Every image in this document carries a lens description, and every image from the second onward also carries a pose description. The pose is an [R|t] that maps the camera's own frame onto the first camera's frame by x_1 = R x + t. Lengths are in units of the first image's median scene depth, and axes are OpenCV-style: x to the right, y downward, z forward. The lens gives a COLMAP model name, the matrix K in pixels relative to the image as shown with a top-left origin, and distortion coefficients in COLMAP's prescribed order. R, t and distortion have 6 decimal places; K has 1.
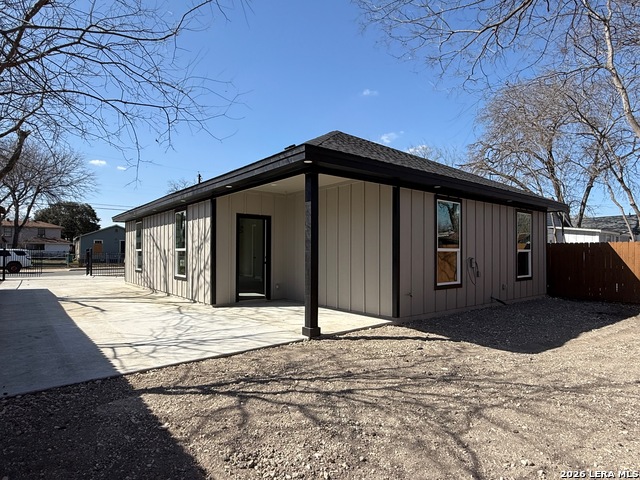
lens RADIAL K [[361.1, 0, 320.0], [0, 361.1, 240.0], [0, 0, 1]] dist [0.000635, 0.001139]
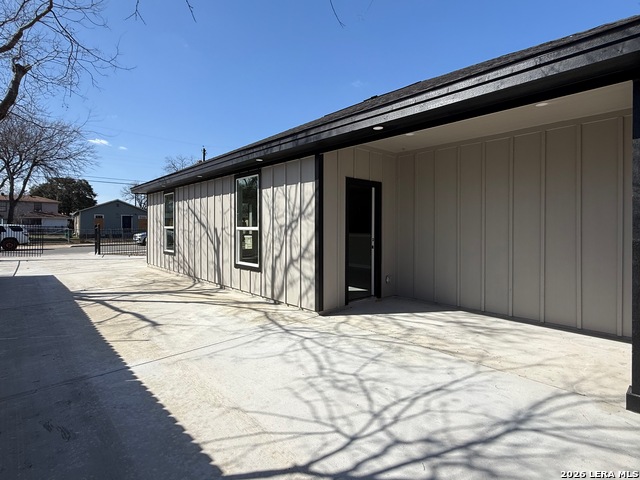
lens RADIAL K [[327.8, 0, 319.6], [0, 327.8, 222.8], [0, 0, 1]] dist [-0.002533, -0.000282]
pose [[0.998388, 0.001285, 0.056748, -0.241843], [-0.002590, 0.999734, 0.022933, -0.000558], [-0.056703, -0.023043, 0.998125, 0.286058]]
